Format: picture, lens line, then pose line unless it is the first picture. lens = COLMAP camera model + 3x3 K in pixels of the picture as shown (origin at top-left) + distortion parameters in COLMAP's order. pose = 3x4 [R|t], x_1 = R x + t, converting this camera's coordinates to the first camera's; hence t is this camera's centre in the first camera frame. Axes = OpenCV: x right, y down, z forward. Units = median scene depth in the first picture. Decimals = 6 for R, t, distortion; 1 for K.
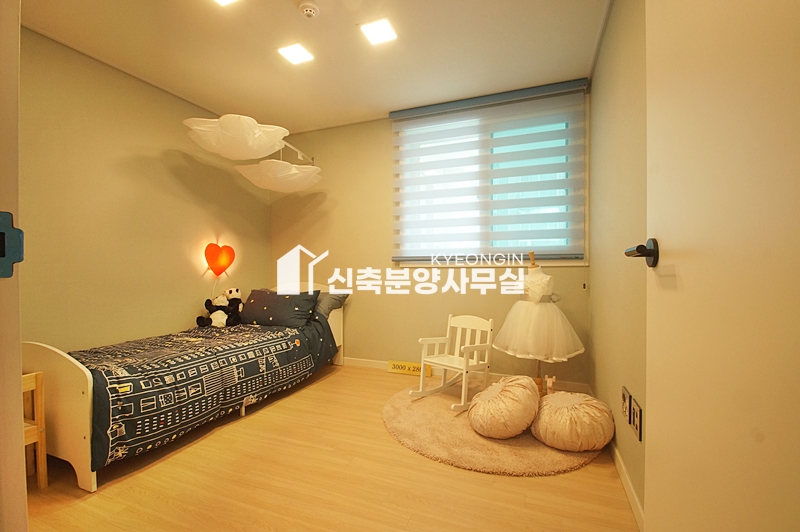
lens RADIAL K [[357.8, 0, 399.7], [0, 357.8, 268.7], [0, 0, 1]] dist [0.000630, 0.000006]
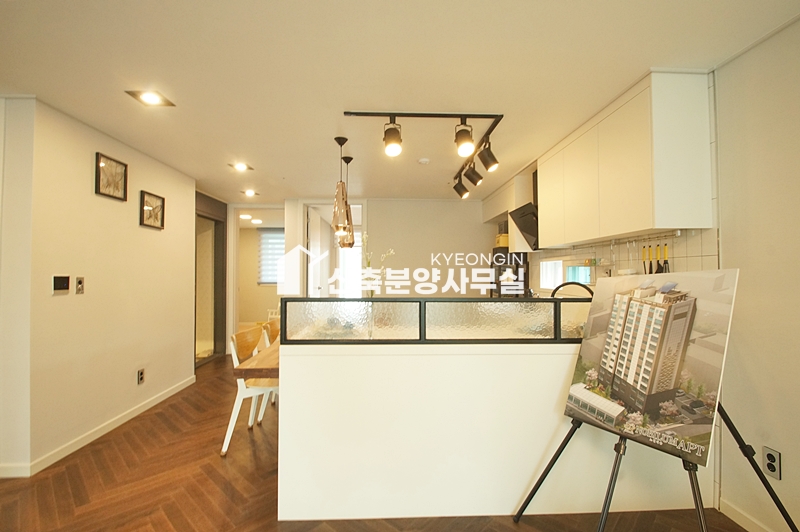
lens RADIAL K [[353.0, 0, 400.2], [0, 353.0, 268.0], [0, 0, 1]] dist [0.001403, 0.000094]
pose [[0.915500, 0.008904, 0.402220, -0.103097], [0.000897, 0.999707, -0.024171, -0.074567], [-0.402317, 0.022489, 0.915224, -1.802335]]
